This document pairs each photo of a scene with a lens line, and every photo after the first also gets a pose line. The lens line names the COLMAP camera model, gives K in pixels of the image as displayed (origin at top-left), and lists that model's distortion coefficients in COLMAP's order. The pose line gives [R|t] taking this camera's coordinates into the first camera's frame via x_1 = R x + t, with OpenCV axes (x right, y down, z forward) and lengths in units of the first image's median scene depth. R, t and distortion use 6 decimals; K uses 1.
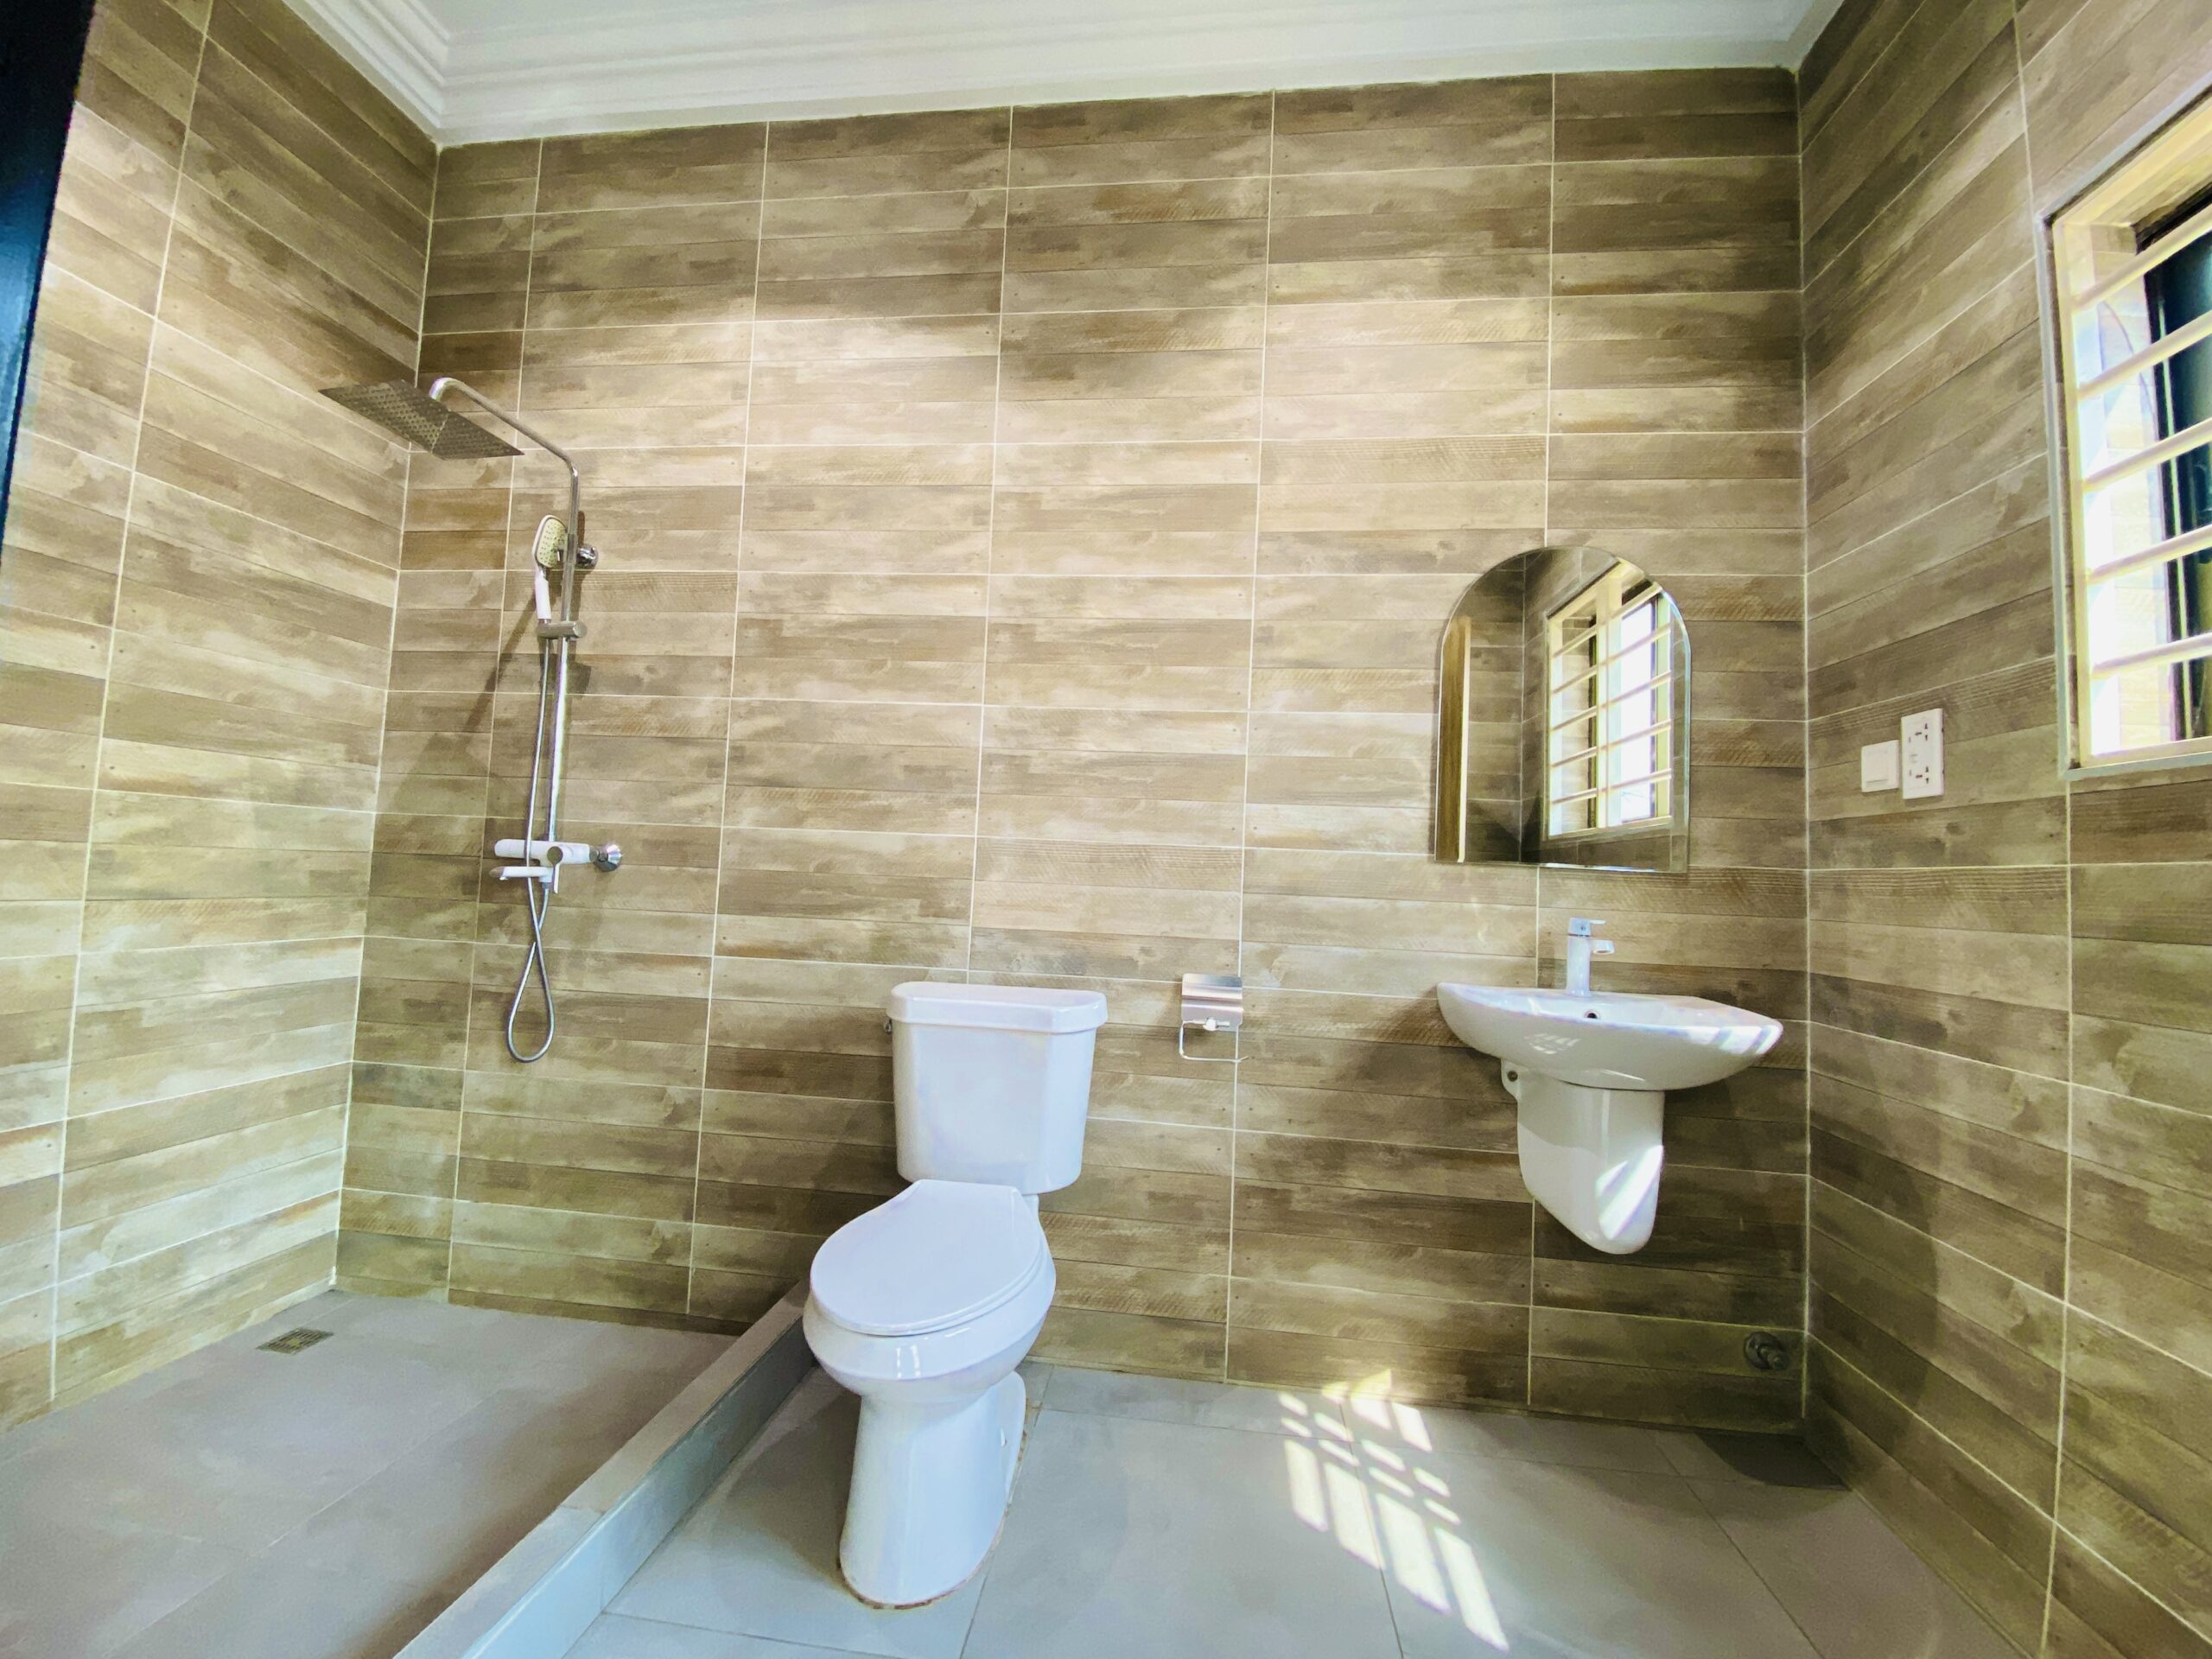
lens RADIAL K [[891.7, 0, 1109.3], [0, 891.7, 827.2], [0, 0, 1]] dist [0.016405, -0.017700]
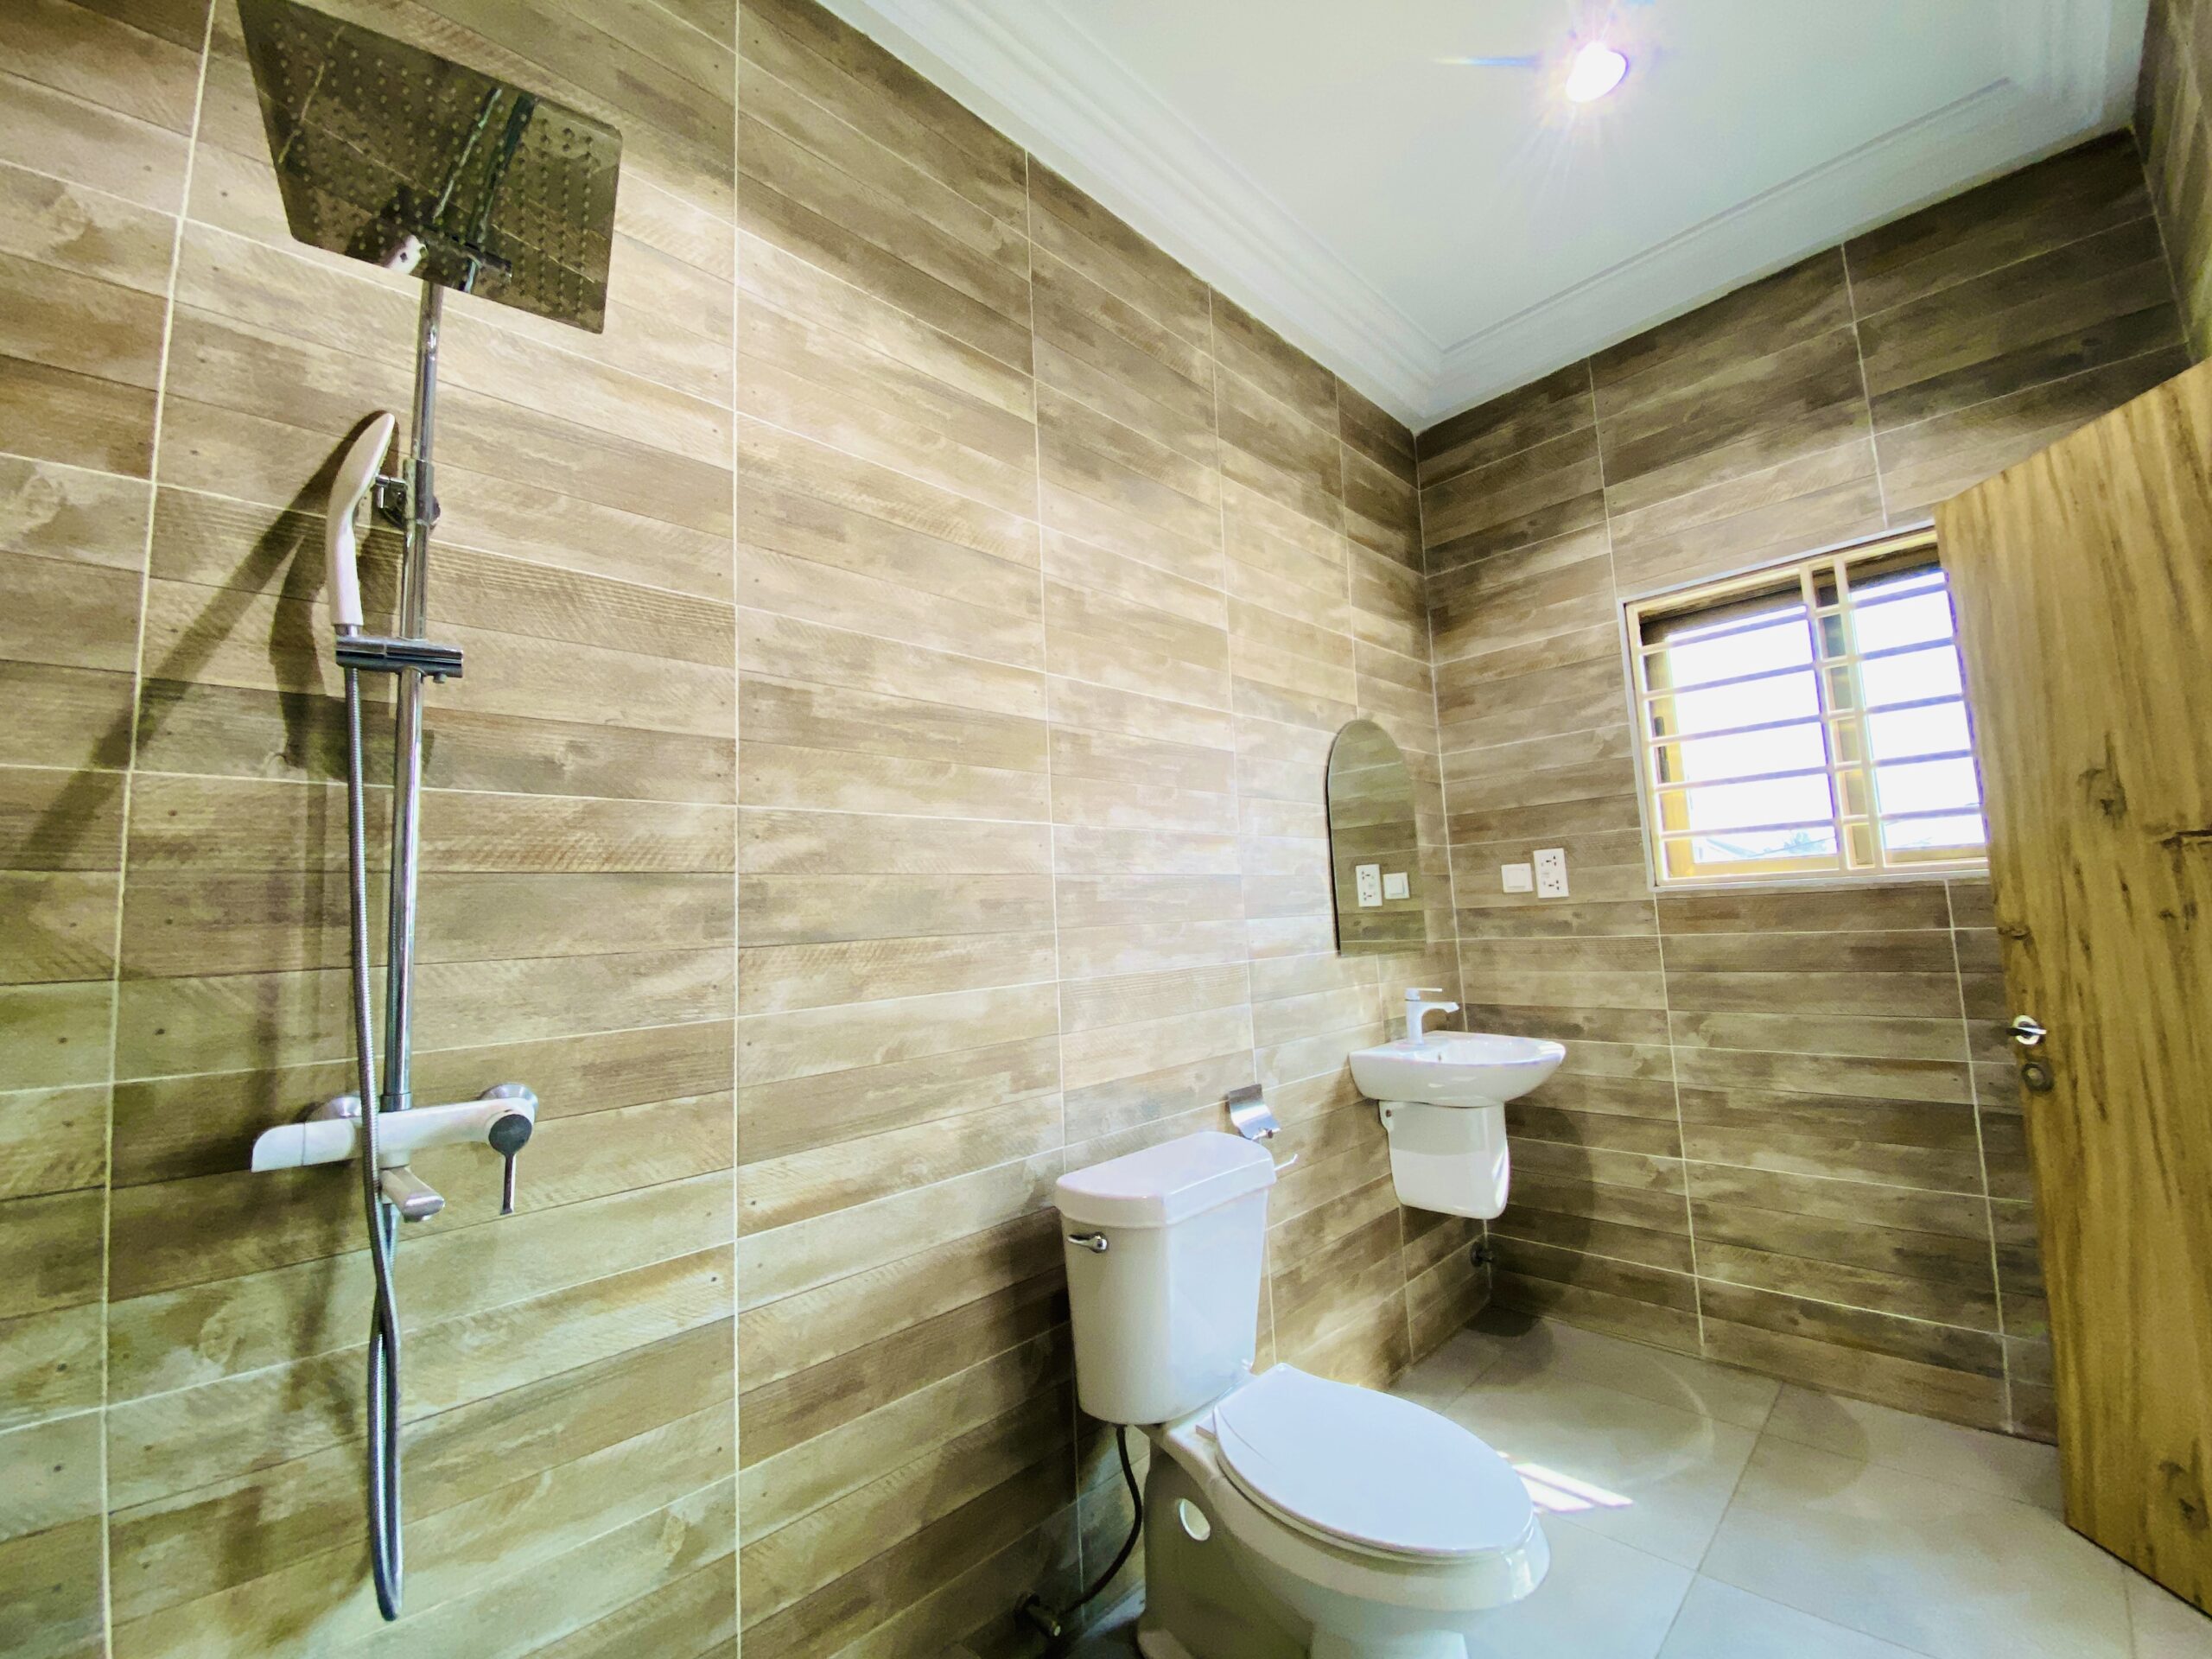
lens RADIAL K [[891.7, 0, 1109.3], [0, 891.7, 827.2], [0, 0, 1]] dist [0.016405, -0.017700]
pose [[0.625279, 0.008502, 0.780355, -0.772976], [0.034025, 0.998693, -0.038145, -0.101146], [-0.779659, 0.050403, 0.624172, 0.428903]]
